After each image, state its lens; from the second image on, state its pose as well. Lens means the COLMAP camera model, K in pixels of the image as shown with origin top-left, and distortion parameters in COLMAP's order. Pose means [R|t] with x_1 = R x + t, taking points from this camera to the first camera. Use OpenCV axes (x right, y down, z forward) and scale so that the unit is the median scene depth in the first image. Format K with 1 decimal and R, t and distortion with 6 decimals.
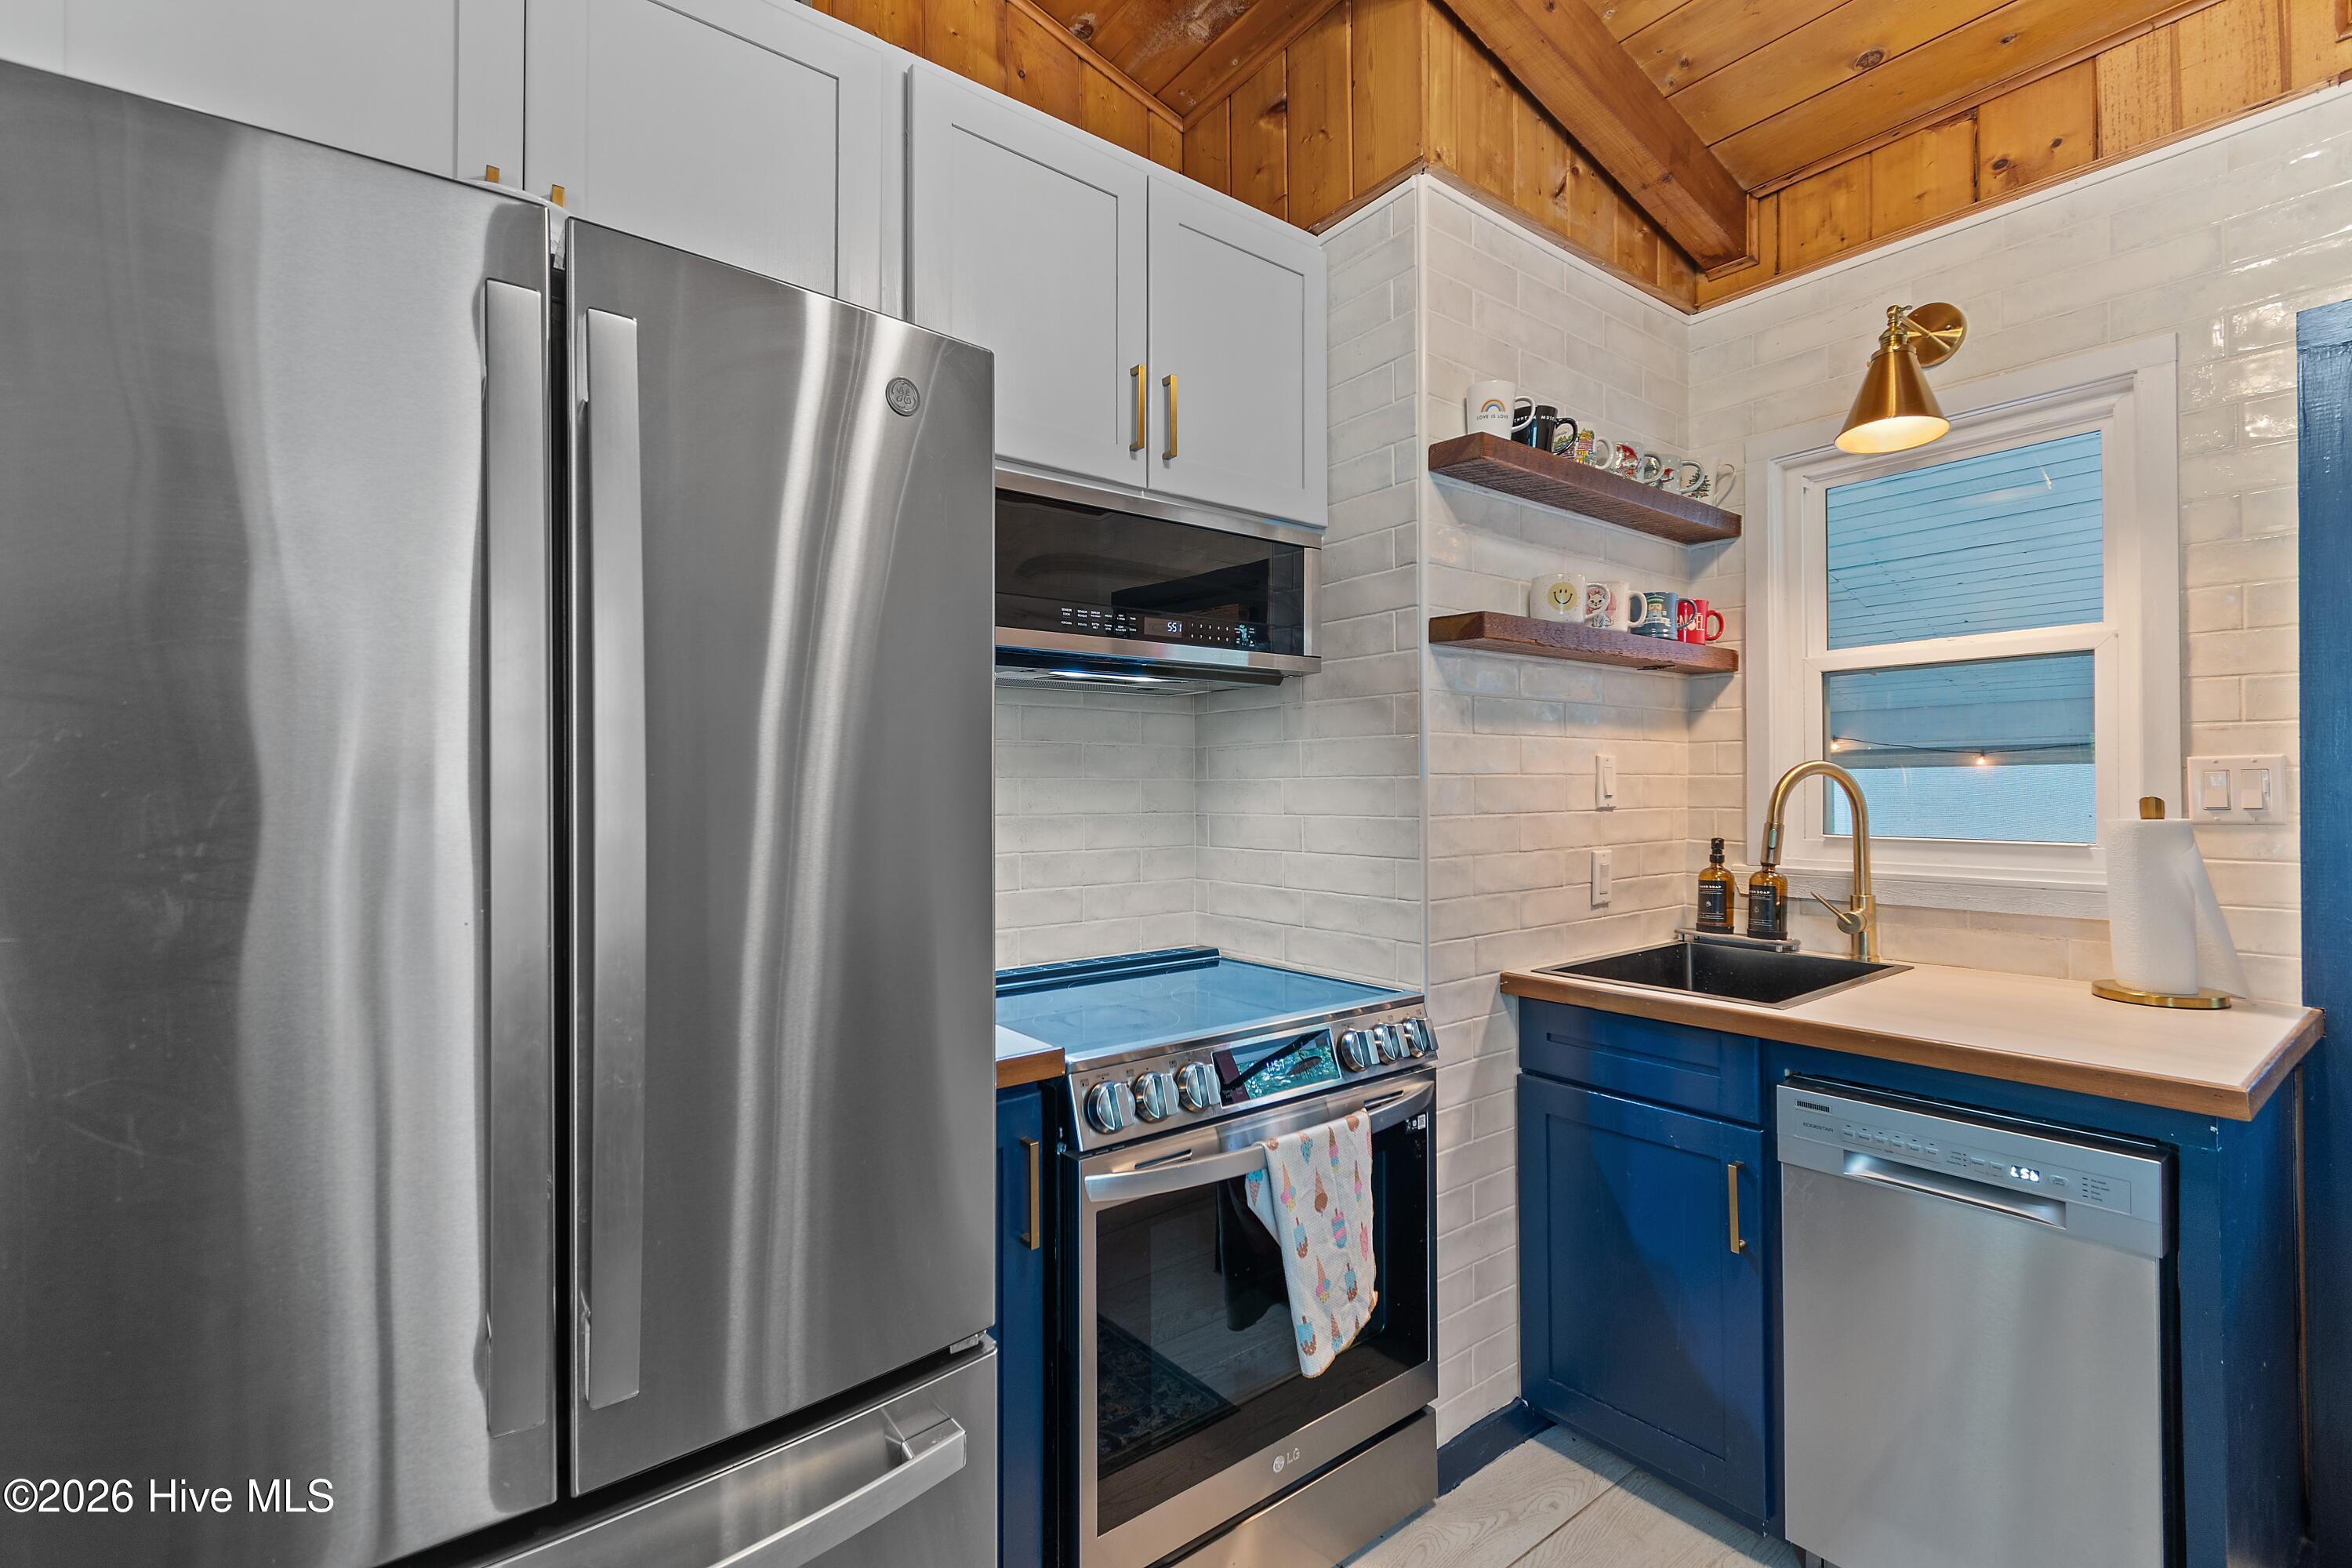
lens RADIAL K [[1039.3, 0, 1170.0], [0, 1039.3, 782.9], [0, 0, 1]] dist [0.001782, -0.000120]
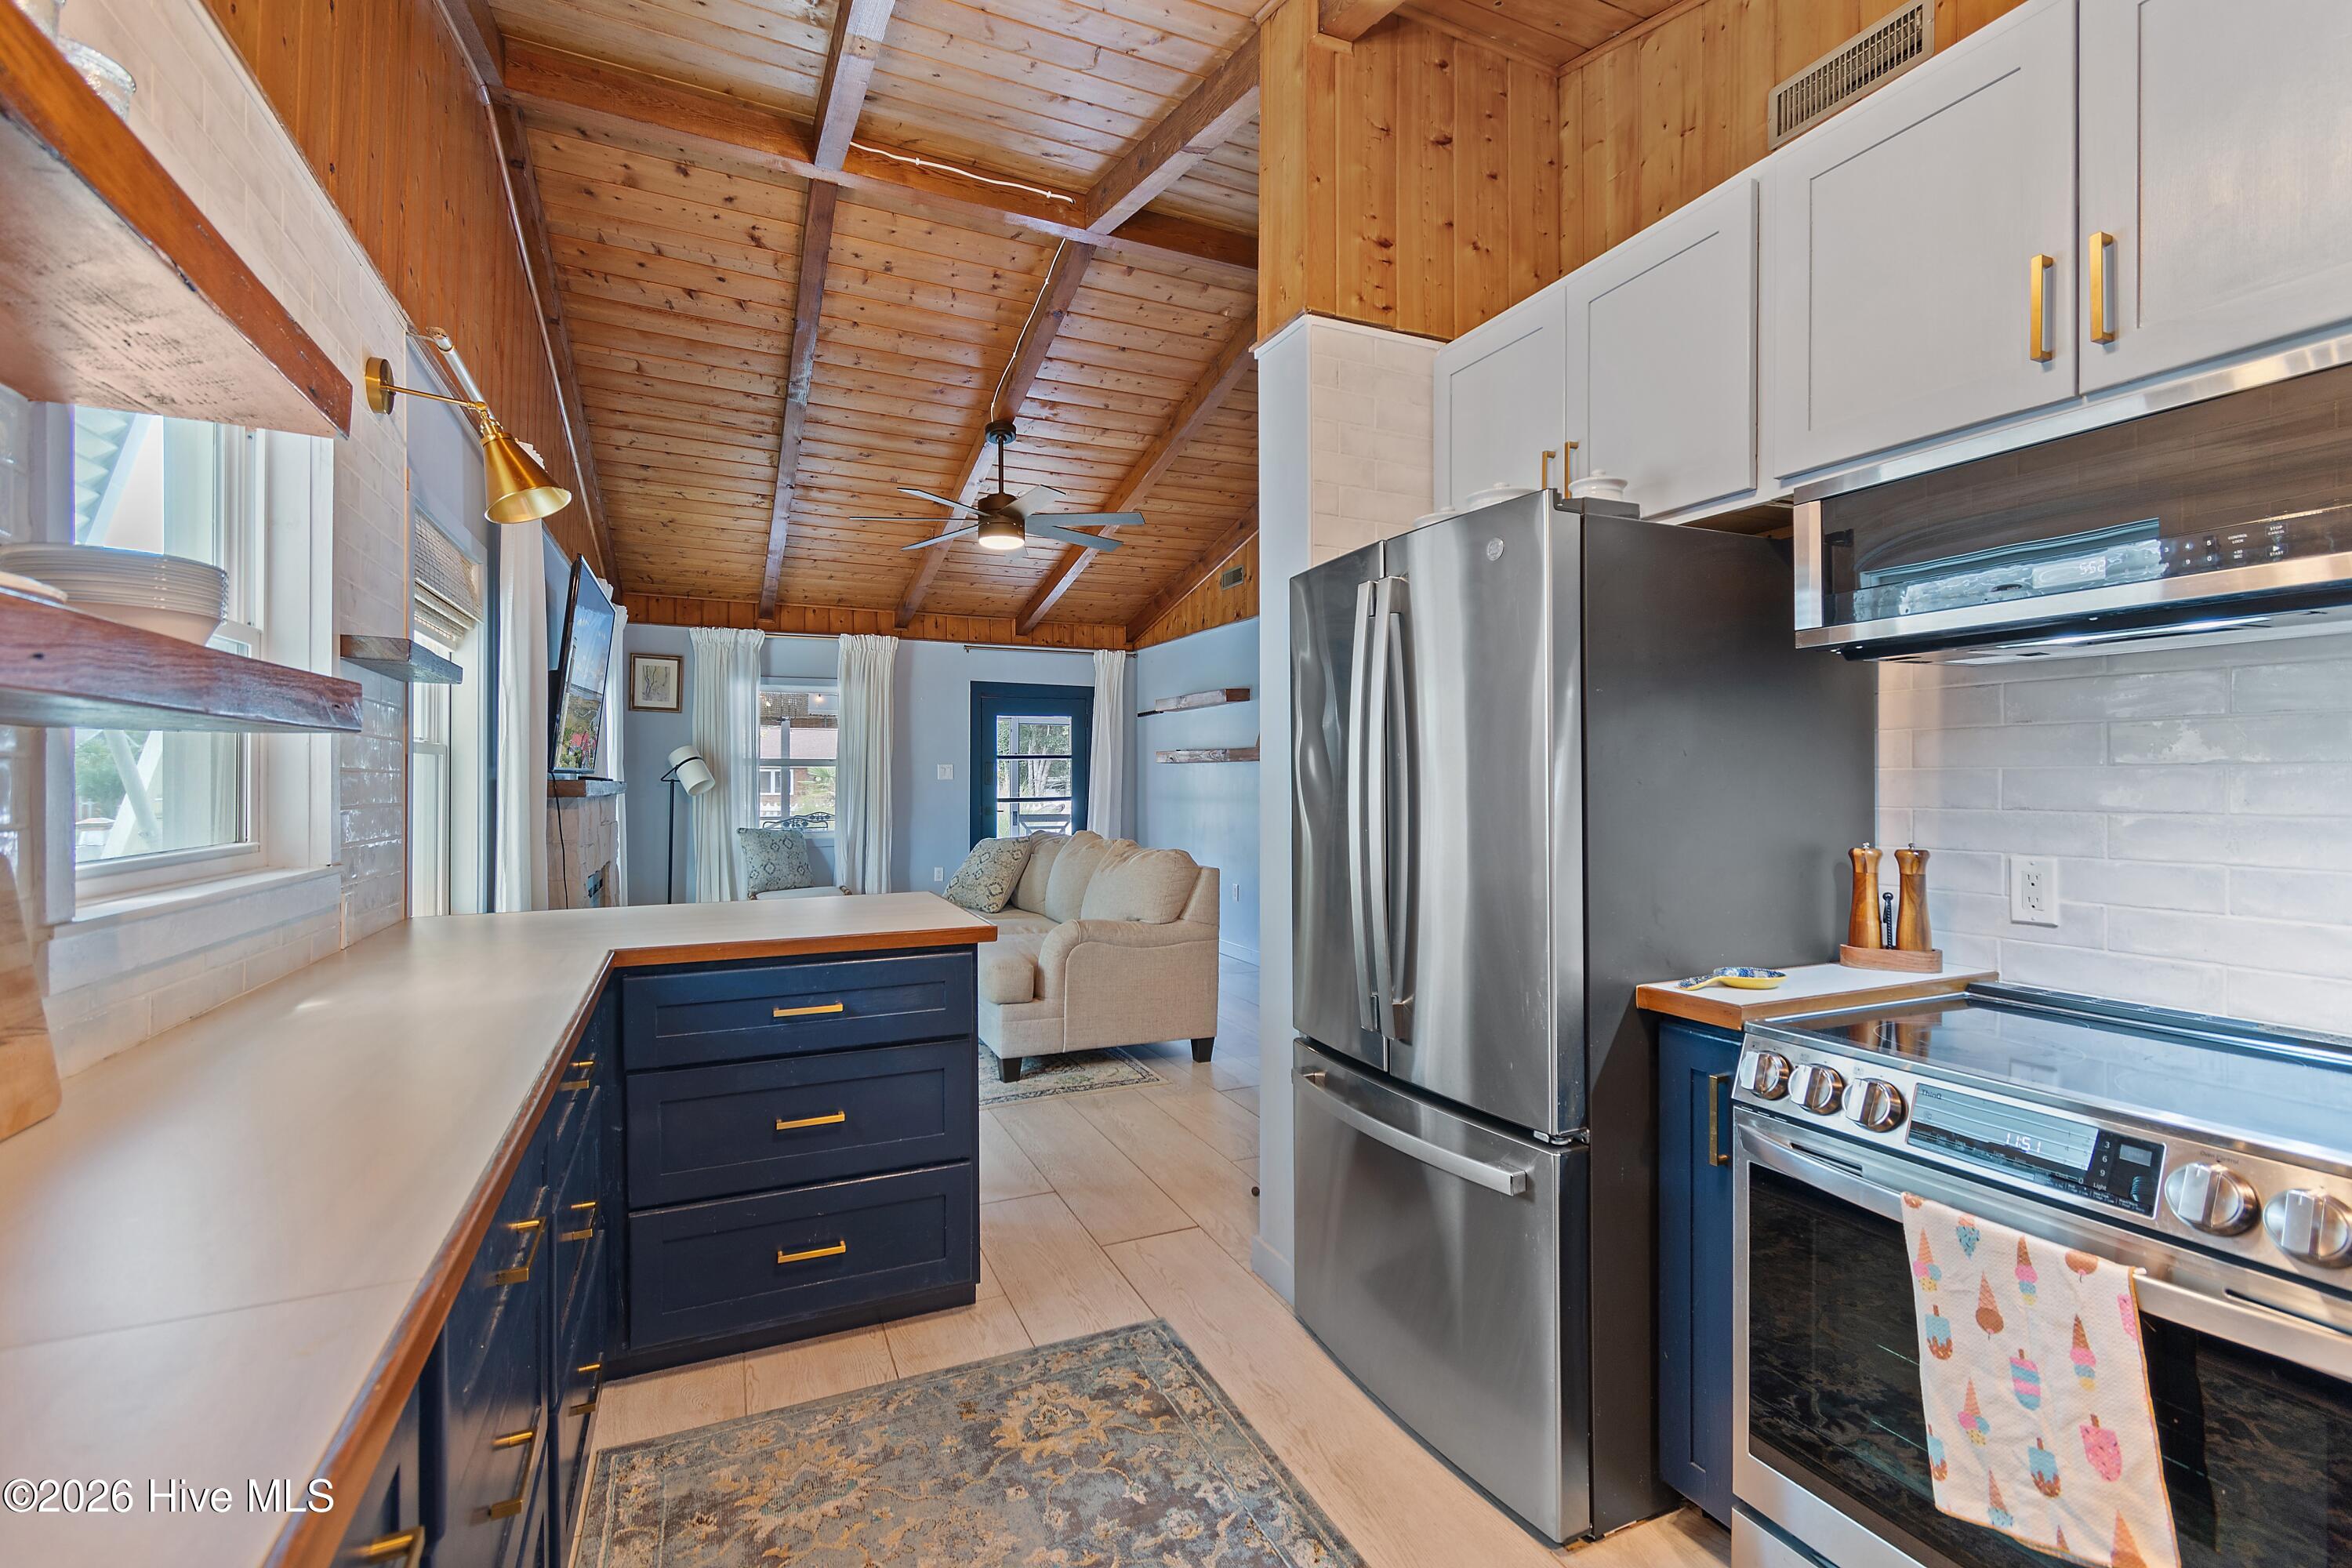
lens RADIAL K [[1039.4, 0, 1173.4], [0, 1039.4, 790.7], [0, 0, 1]] dist [0.001090, -0.000505]
pose [[-0.239863, 0.013210, -0.970717, 0.810196], [0.003675, 0.999913, 0.012699, 0.001060], [0.970800, -0.000521, -0.239890, 0.473236]]
